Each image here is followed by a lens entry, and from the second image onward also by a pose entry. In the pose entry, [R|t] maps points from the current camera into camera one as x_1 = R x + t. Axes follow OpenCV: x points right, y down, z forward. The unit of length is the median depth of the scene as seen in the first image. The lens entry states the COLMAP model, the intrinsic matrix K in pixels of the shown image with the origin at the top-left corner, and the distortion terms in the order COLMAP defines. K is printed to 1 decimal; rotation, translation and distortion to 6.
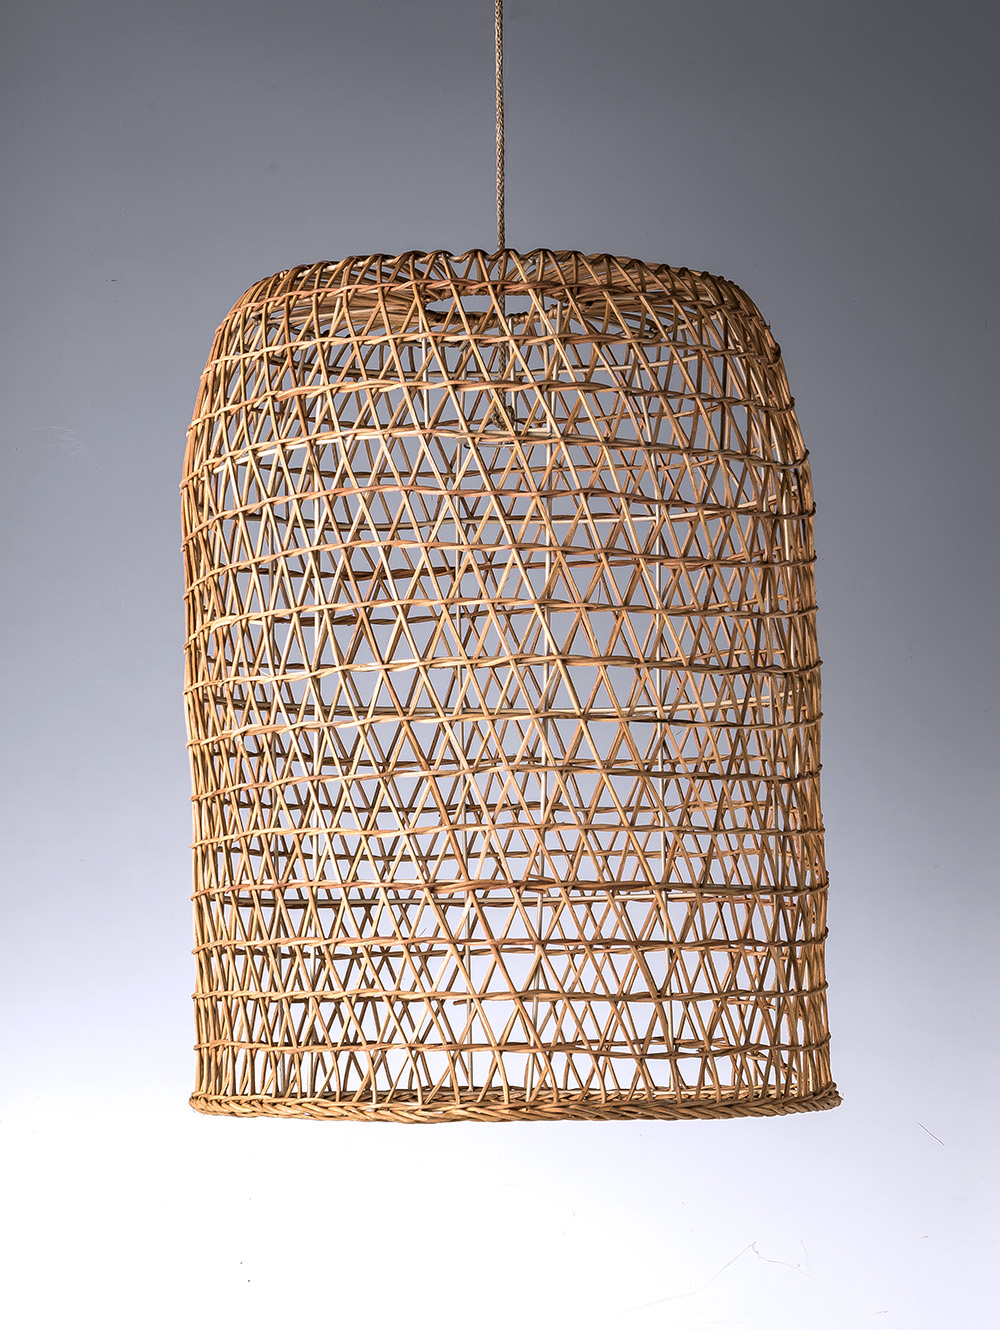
lens RADIAL K [[3530.4, 0, 499.4], [0, 3530.4, 664.6], [0, 0, 1]] dist [0.019800, 0.000000]
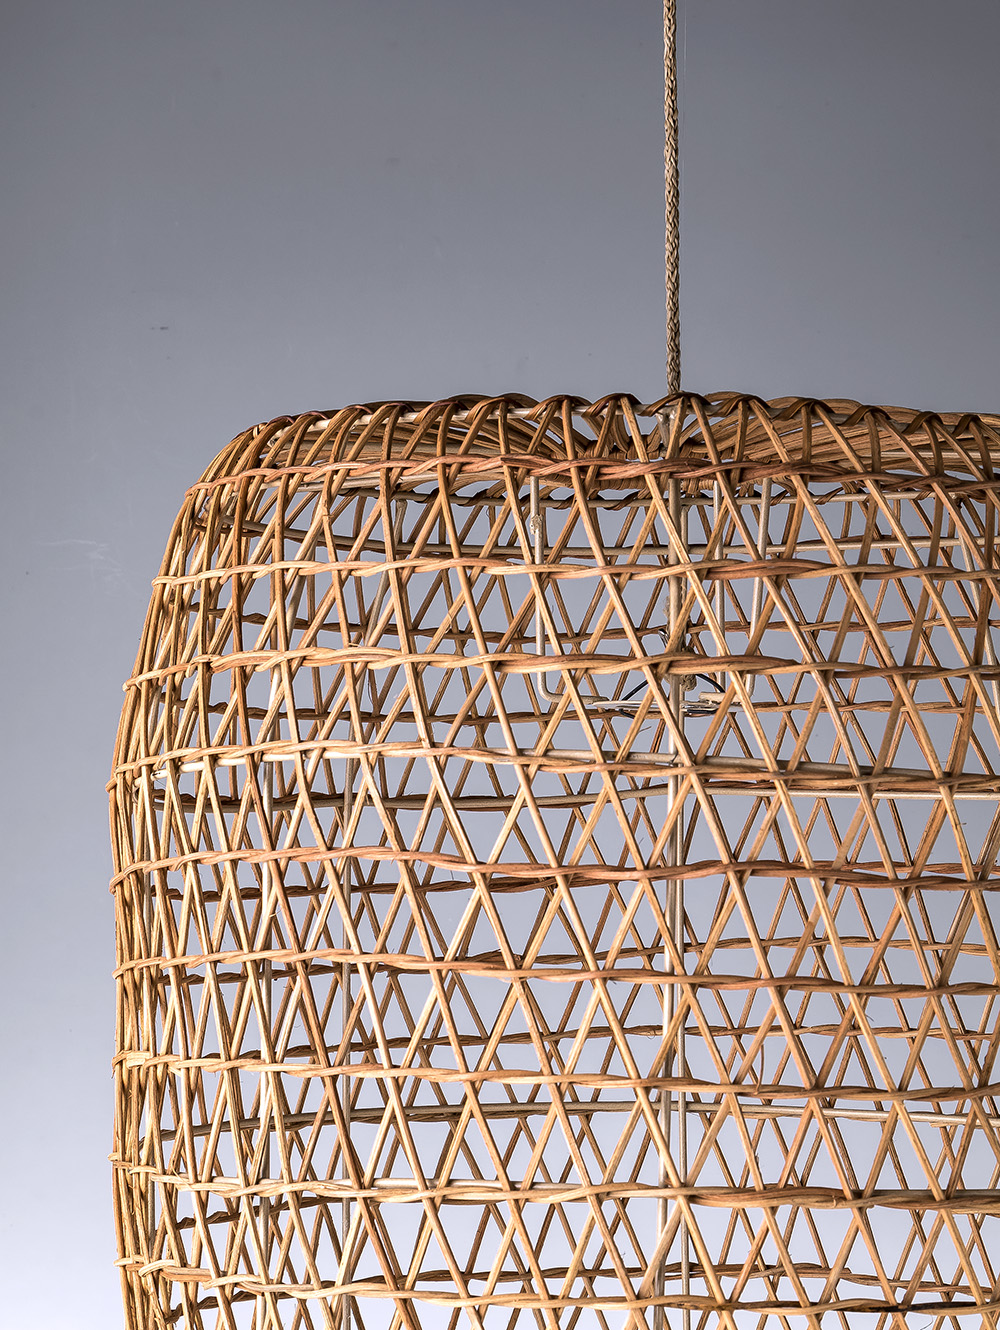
lens RADIAL K [[3530.4, 0, 501.1], [0, 3530.4, 666.9], [0, 0, 1]] dist [0.019800, 0.000000]
pose [[0.980293, 0.002265, -0.197538, 0.090633], [0.001987, 0.999771, 0.021329, -0.087908], [0.197541, -0.021301, 0.980063, 0.472346]]
